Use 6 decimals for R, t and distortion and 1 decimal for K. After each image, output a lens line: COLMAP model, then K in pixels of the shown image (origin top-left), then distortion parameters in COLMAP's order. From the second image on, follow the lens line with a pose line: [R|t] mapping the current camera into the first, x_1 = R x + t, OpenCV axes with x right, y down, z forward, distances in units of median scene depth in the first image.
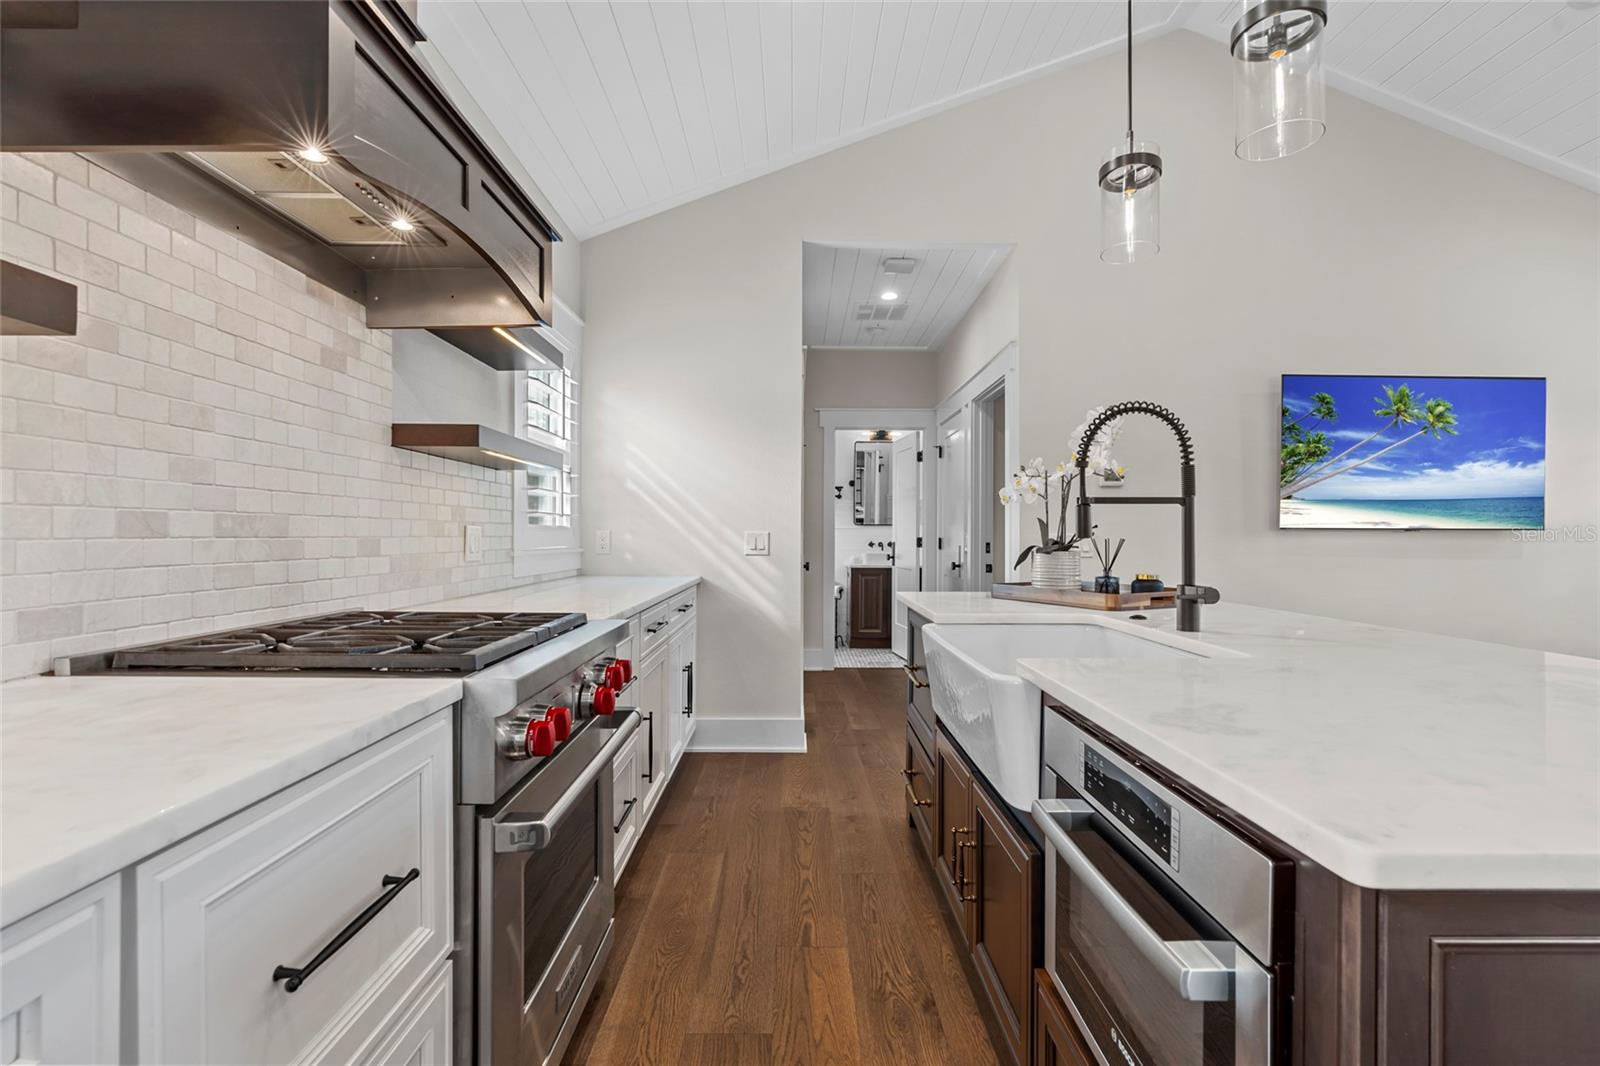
lens RADIAL K [[697.6, 0, 800.0], [0, 697.6, 533.0], [0, 0, 1]] dist [-0.066575, 0.000065]
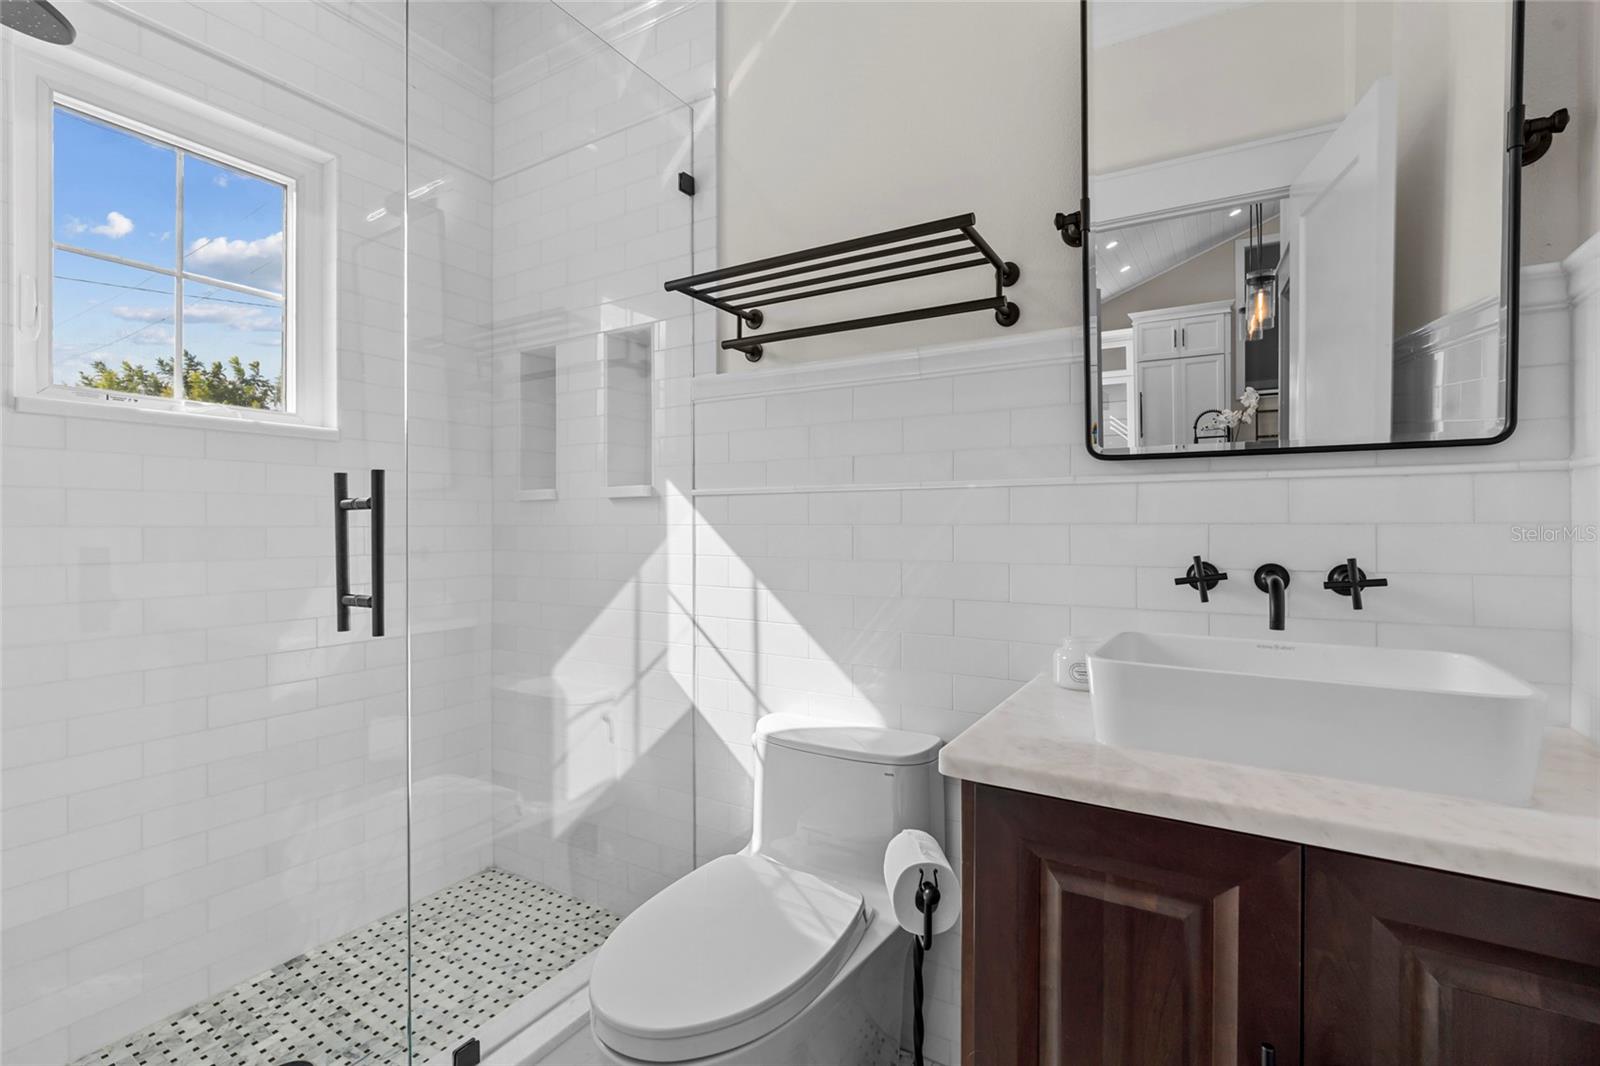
lens RADIAL K [[725.9, 0, 799.1], [0, 725.9, 498.3], [0, 0, 1]] dist [-0.000847, 0.000075]
pose [[0.853219, -0.019587, -0.521185, 0.118612], [0.003412, 0.999483, -0.031976, 0.003643], [0.521542, 0.025504, 0.852845, 0.869644]]
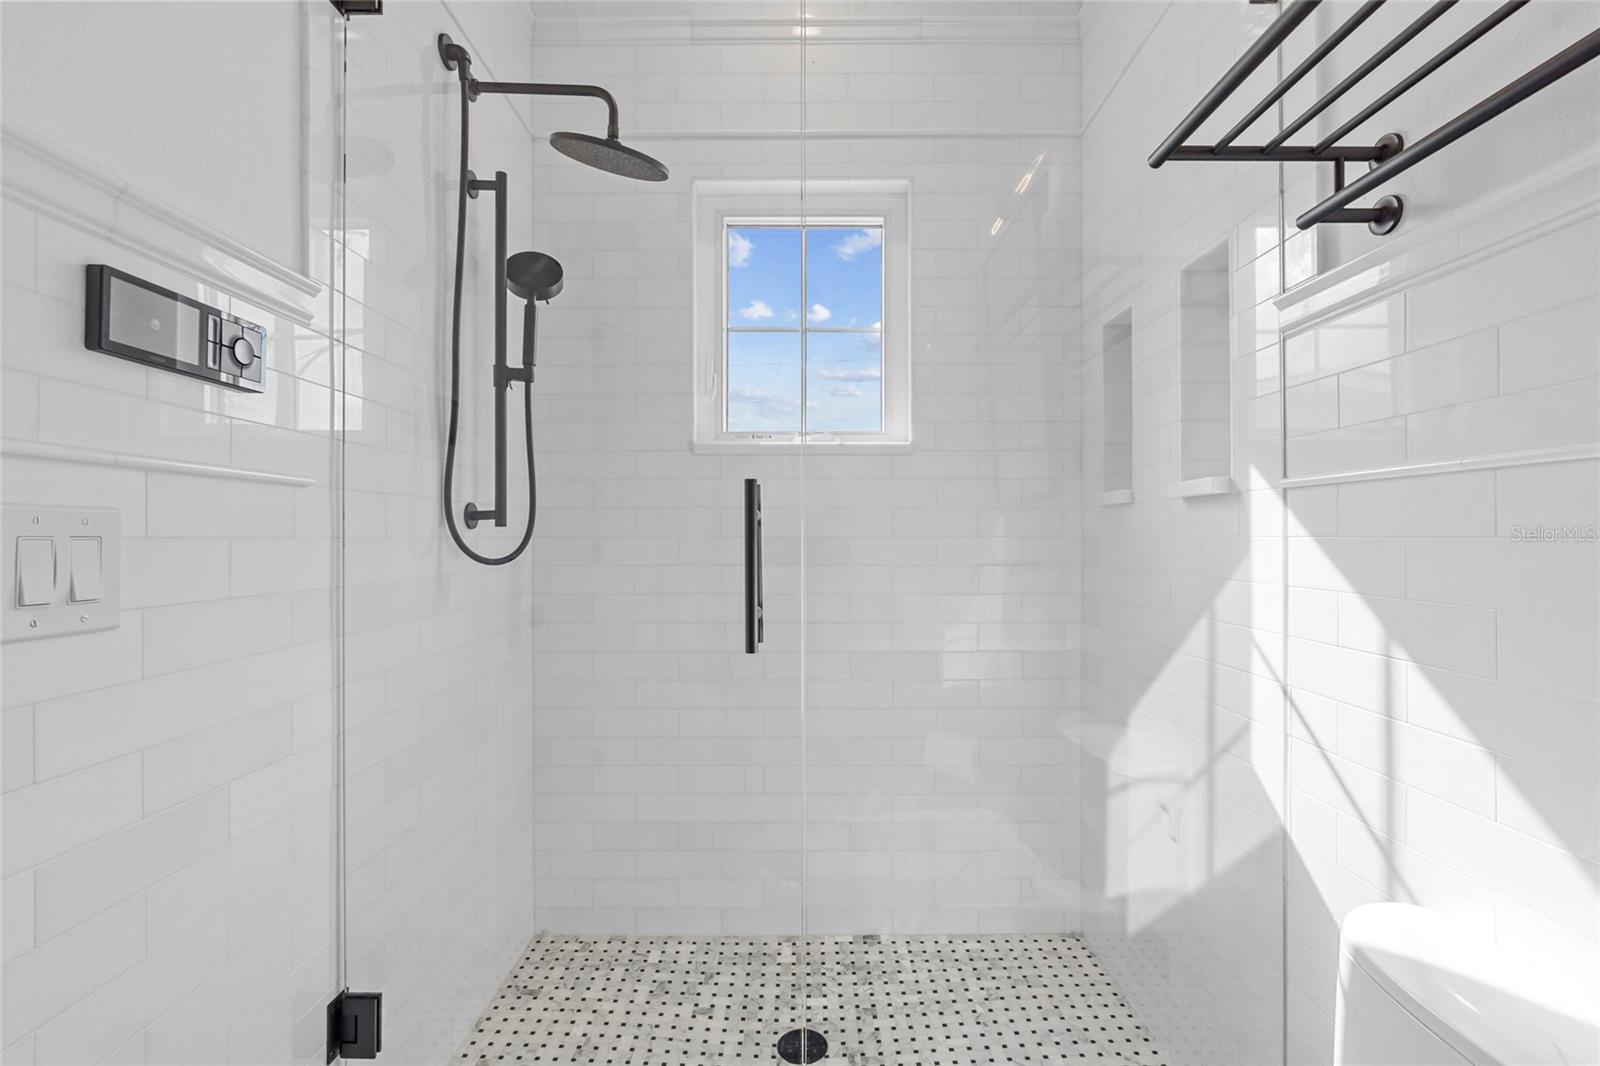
lens RADIAL K [[718.2, 0, 801.0], [0, 718.2, 522.9], [0, 0, 1]] dist [-0.001988, 0.000003]
pose [[-0.000800, -0.017051, -0.999854, 0.107377], [0.004224, 0.999846, -0.017055, 0.004111], [0.999991, -0.004237, -0.000727, 0.970207]]
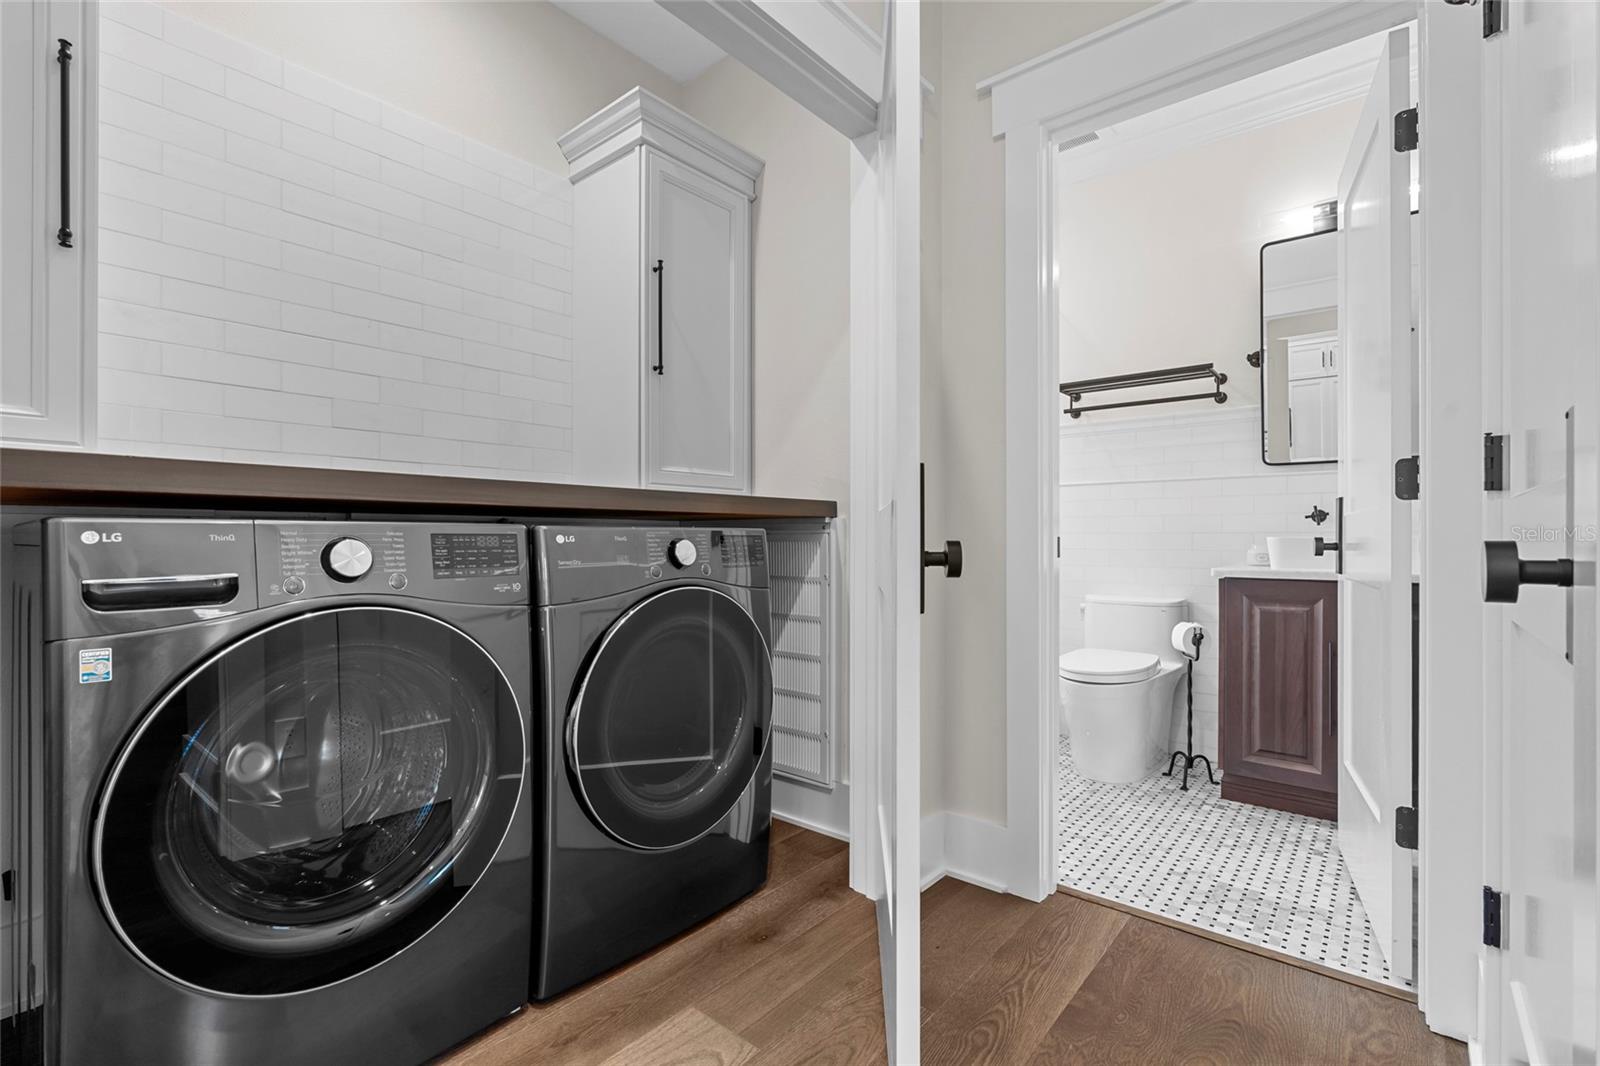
lens RADIAL K [[725.4, 0, 802.7], [0, 725.4, 527.6], [0, 0, 1]] dist [-0.003419, -0.000696]
pose [[0.763739, -0.015999, -0.645327, 0.151199], [0.008624, 0.999856, -0.014581, 0.027751], [0.645468, 0.005571, 0.763767, 0.573009]]
